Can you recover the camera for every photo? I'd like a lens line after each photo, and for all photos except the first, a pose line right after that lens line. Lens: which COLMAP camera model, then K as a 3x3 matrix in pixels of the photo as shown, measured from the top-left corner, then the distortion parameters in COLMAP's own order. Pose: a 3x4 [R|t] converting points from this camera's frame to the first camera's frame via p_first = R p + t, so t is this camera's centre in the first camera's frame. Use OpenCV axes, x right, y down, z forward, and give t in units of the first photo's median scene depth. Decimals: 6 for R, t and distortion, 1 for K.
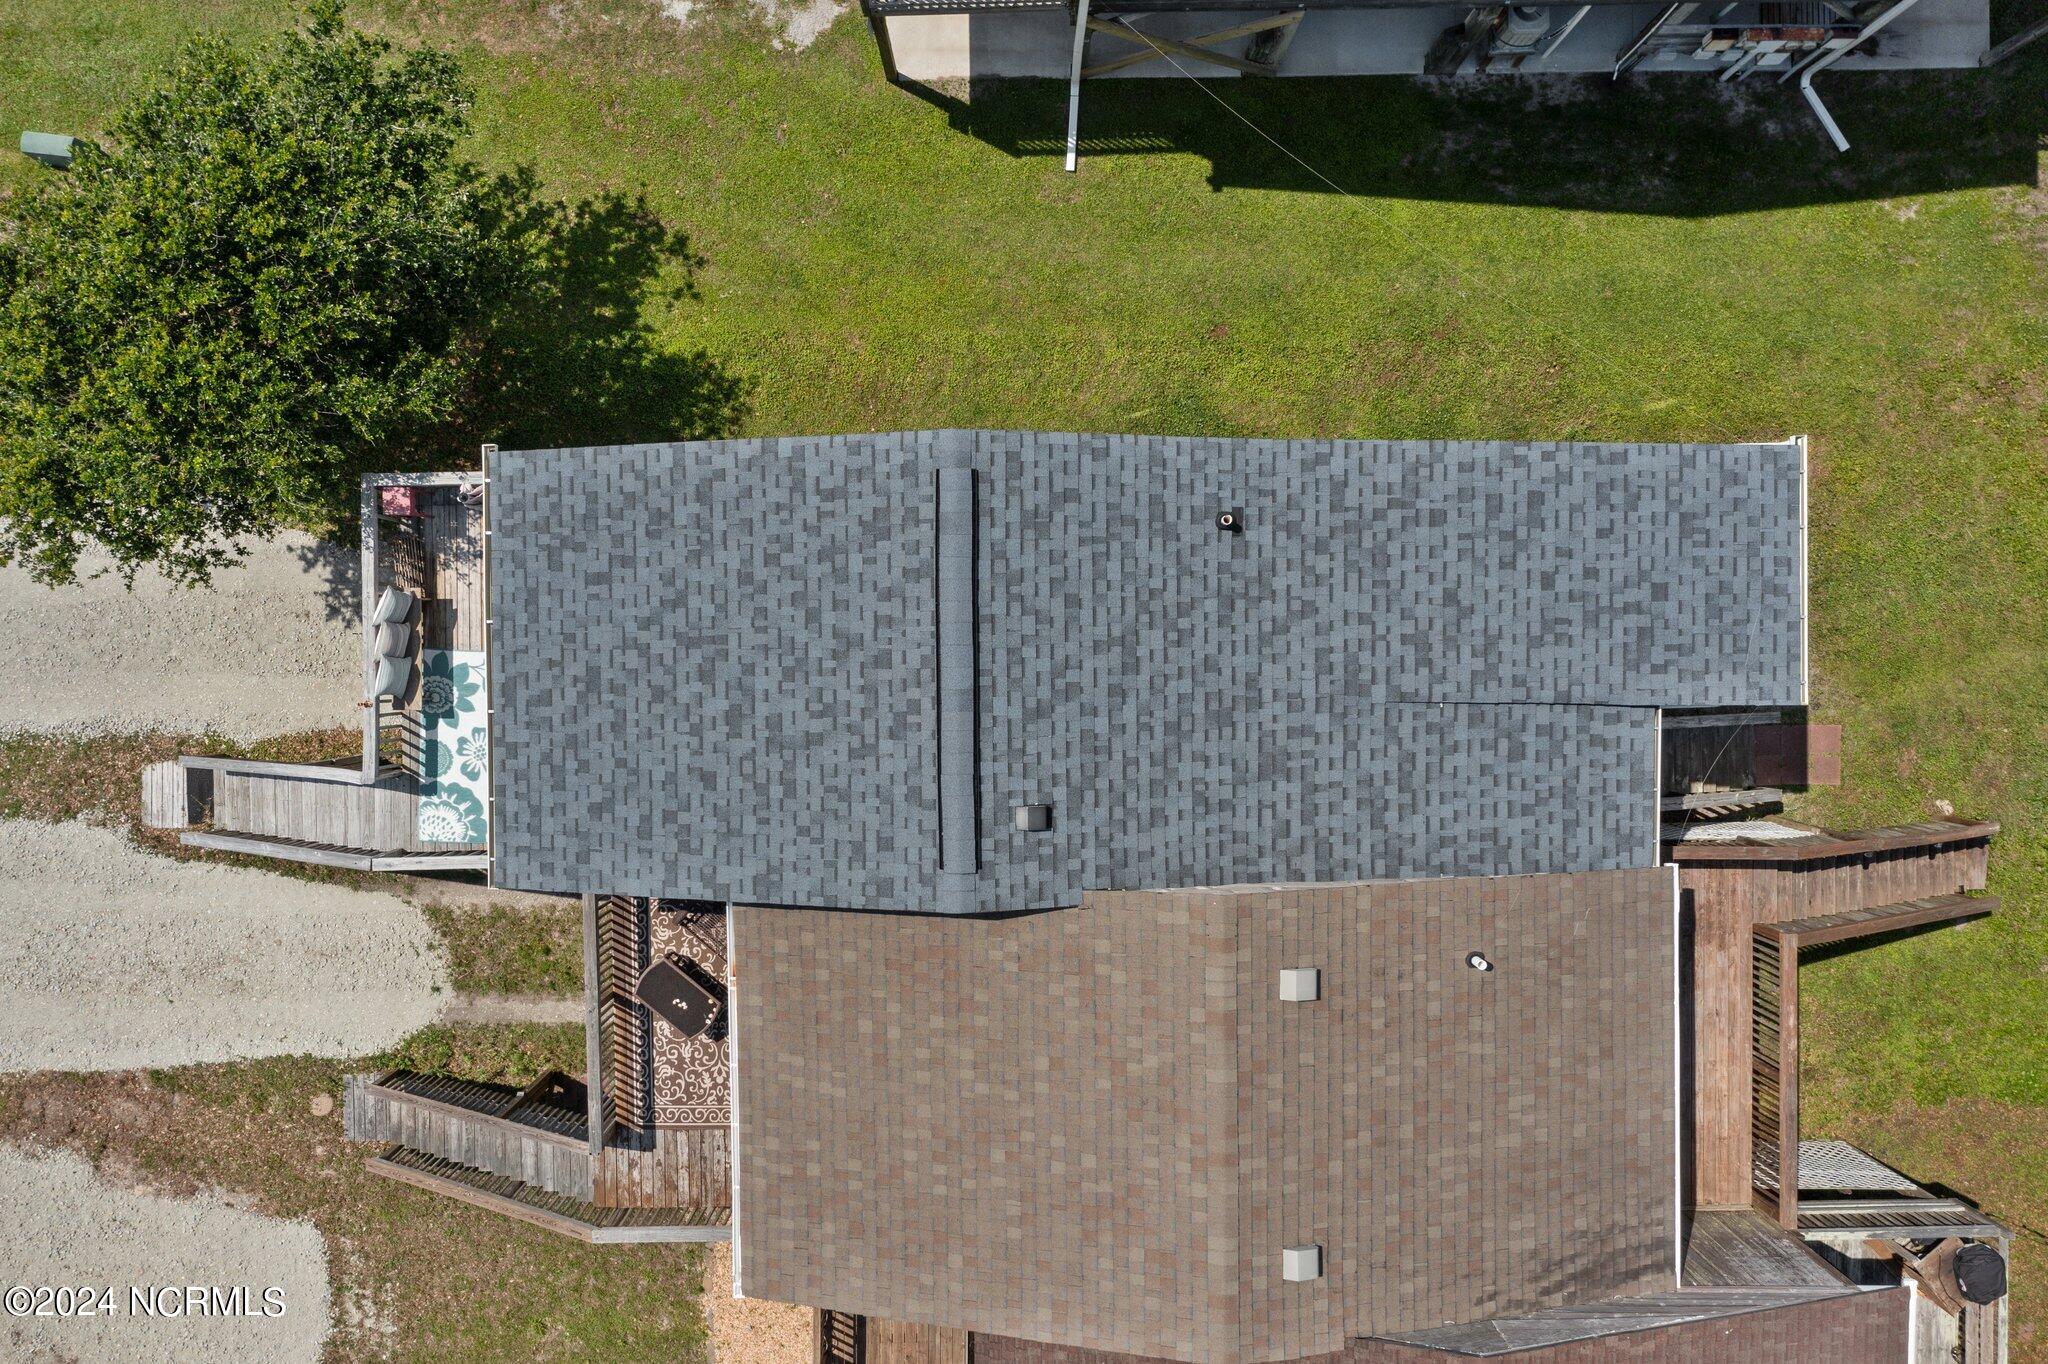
lens RADIAL K [[1612.0, 0, 1009.2], [0, 1612.0, 690.5], [0, 0, 1]] dist [-0.018414, 0.006094]
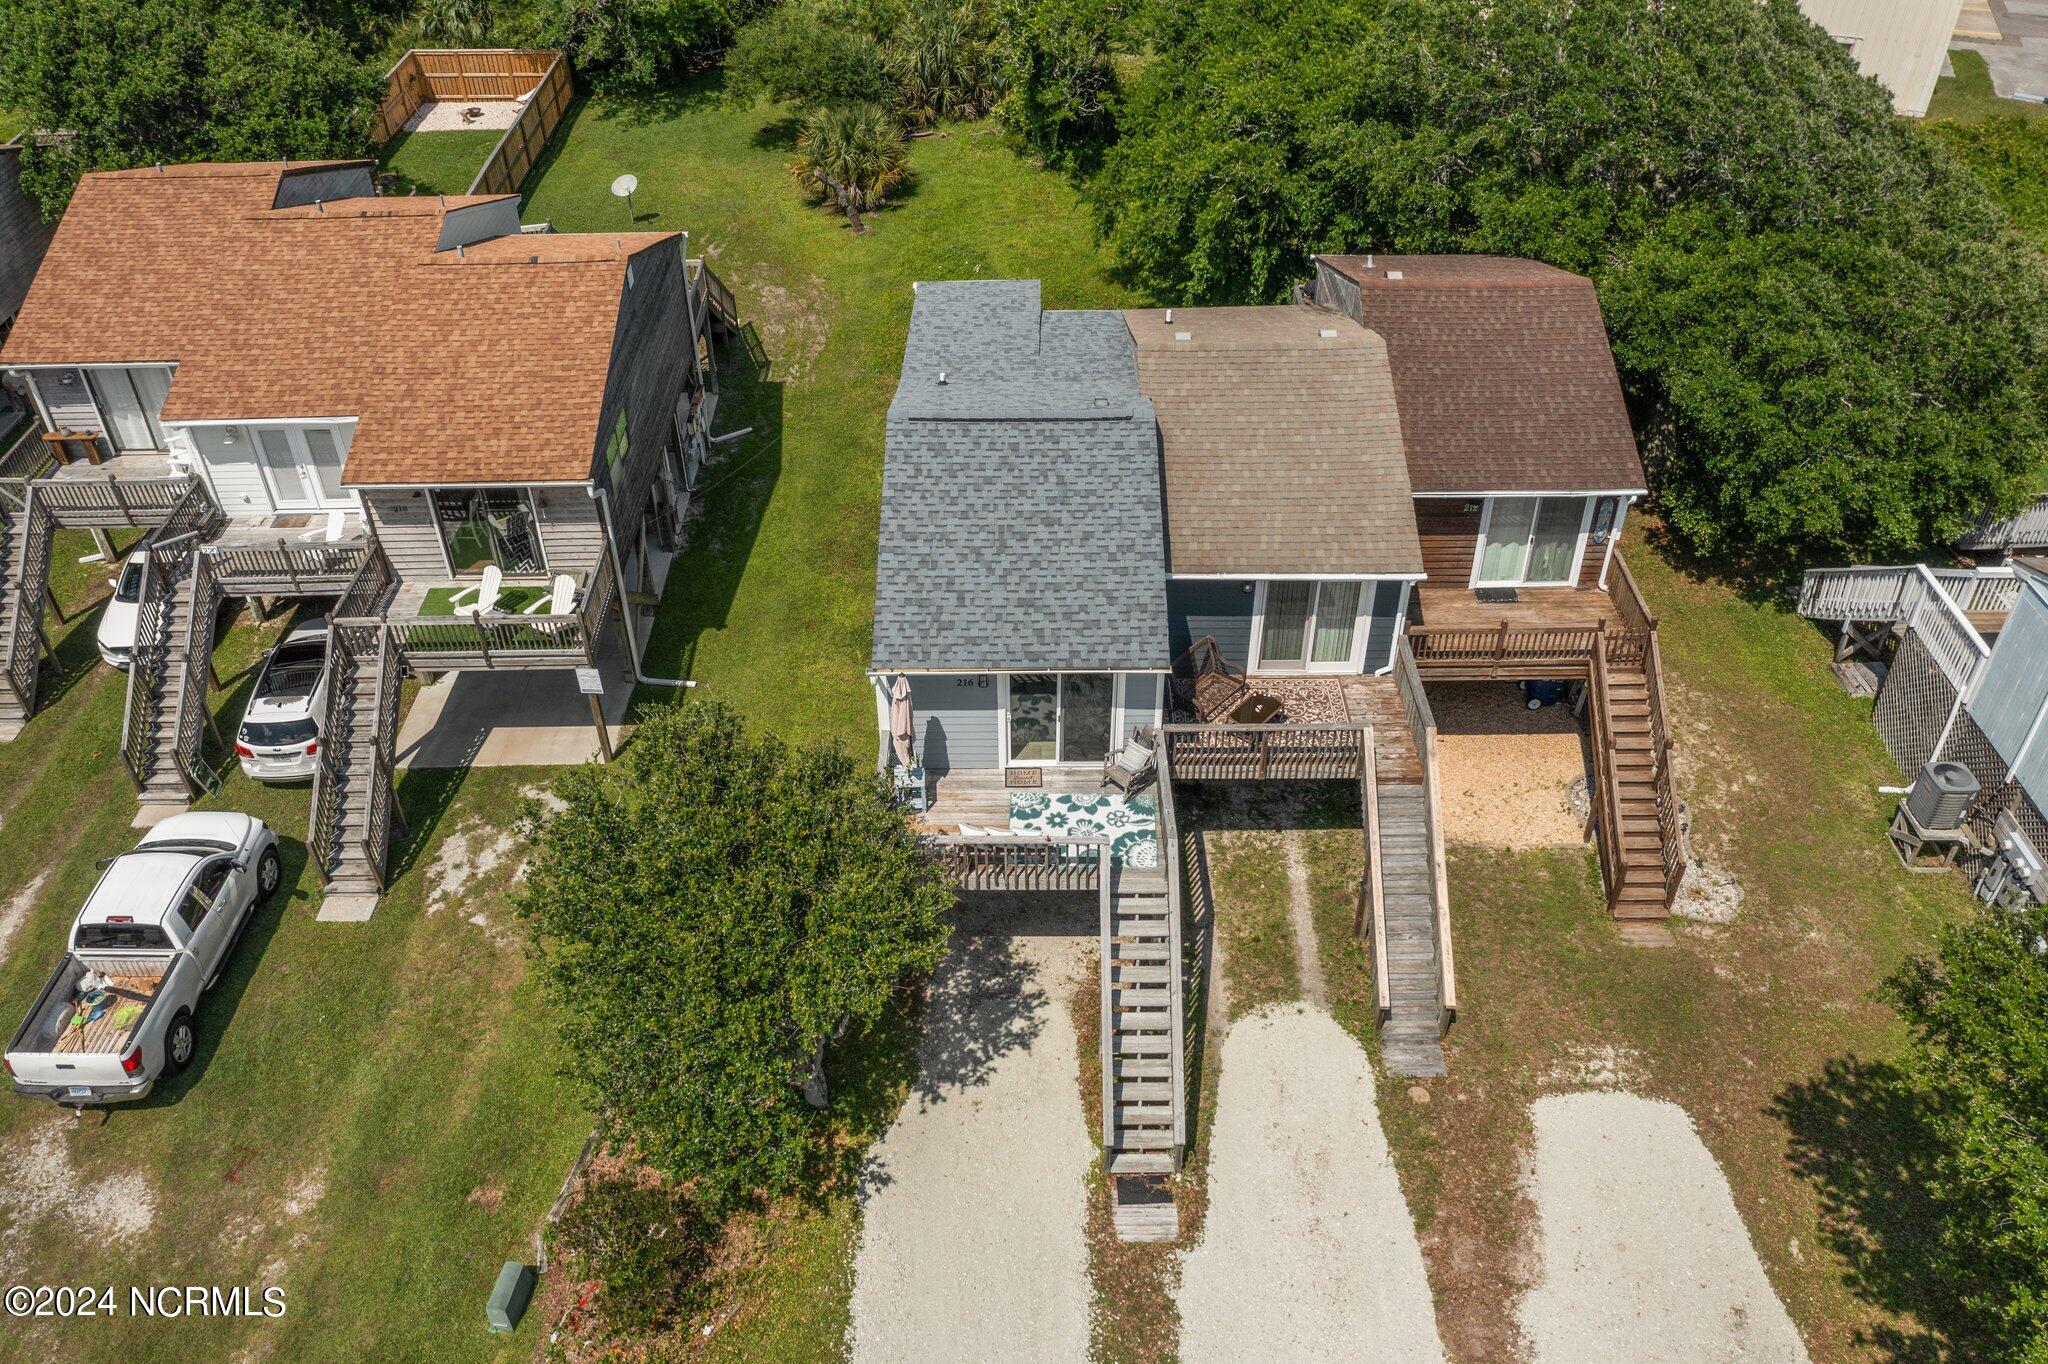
lens RADIAL K [[1609.1, 0, 1013.8], [0, 1609.1, 695.4], [0, 0, 1]] dist [-0.022783, 0.024028]
pose [[0.011271, -0.622207, 0.782771, -1.280883], [0.999111, -0.024787, -0.034089, 0.026644], [0.040613, 0.782460, 0.621375, 0.098048]]
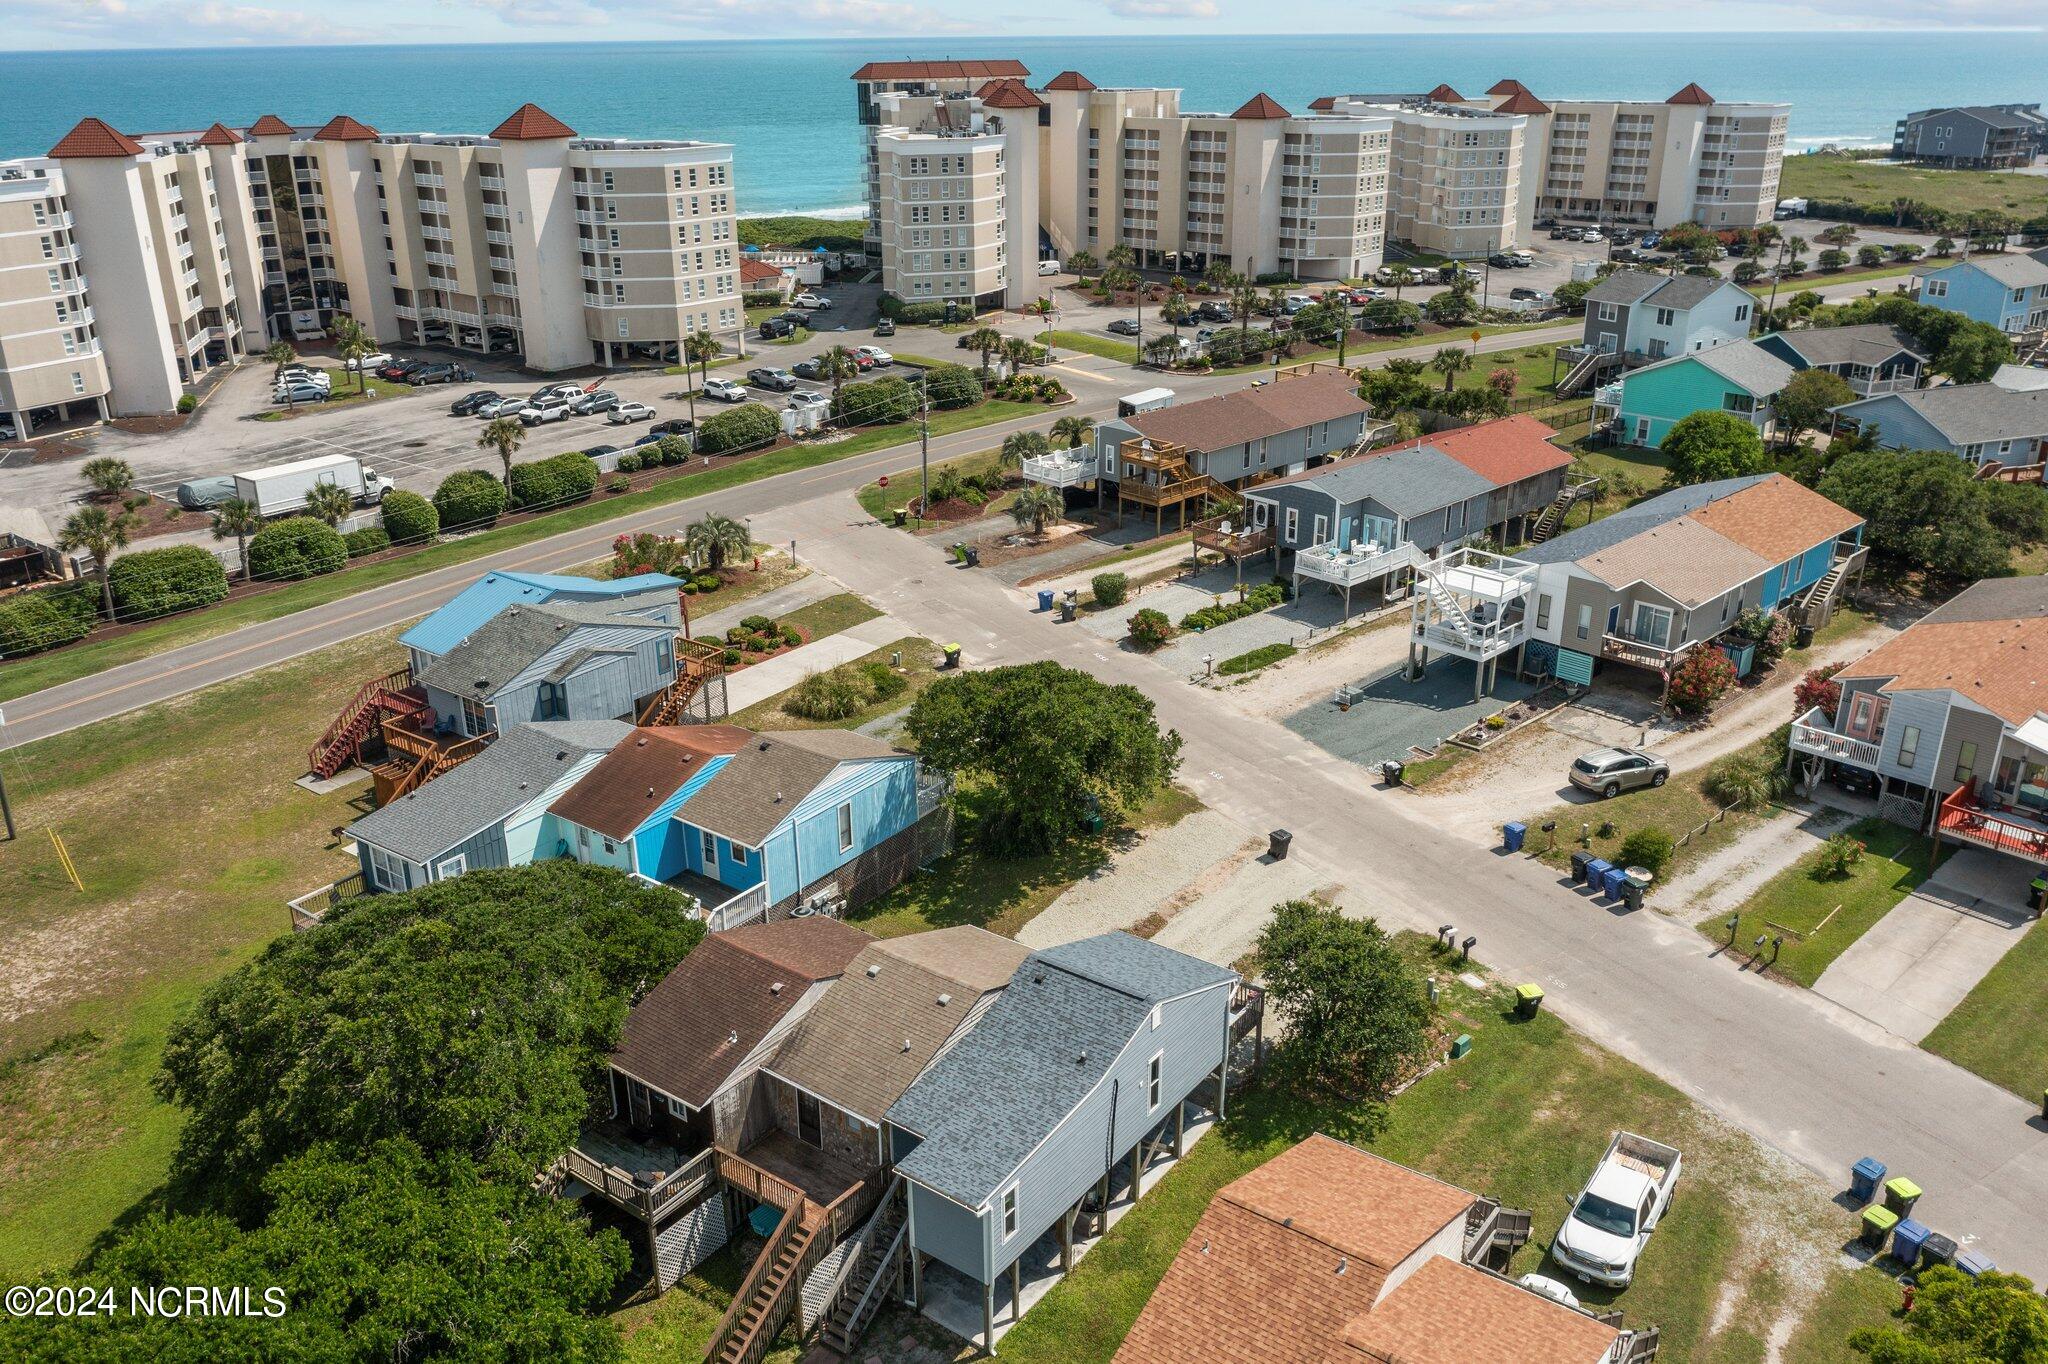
lens RADIAL K [[1615.5, 0, 1016.4], [0, 1615.5, 678.1], [0, 0, 1]] dist [-0.017692, 0.004126]
pose [[-0.599764, 0.312996, -0.736421, 1.721120], [-0.800149, -0.242240, 0.548709, -1.160663], [-0.006647, 0.918343, 0.395730, -0.615177]]
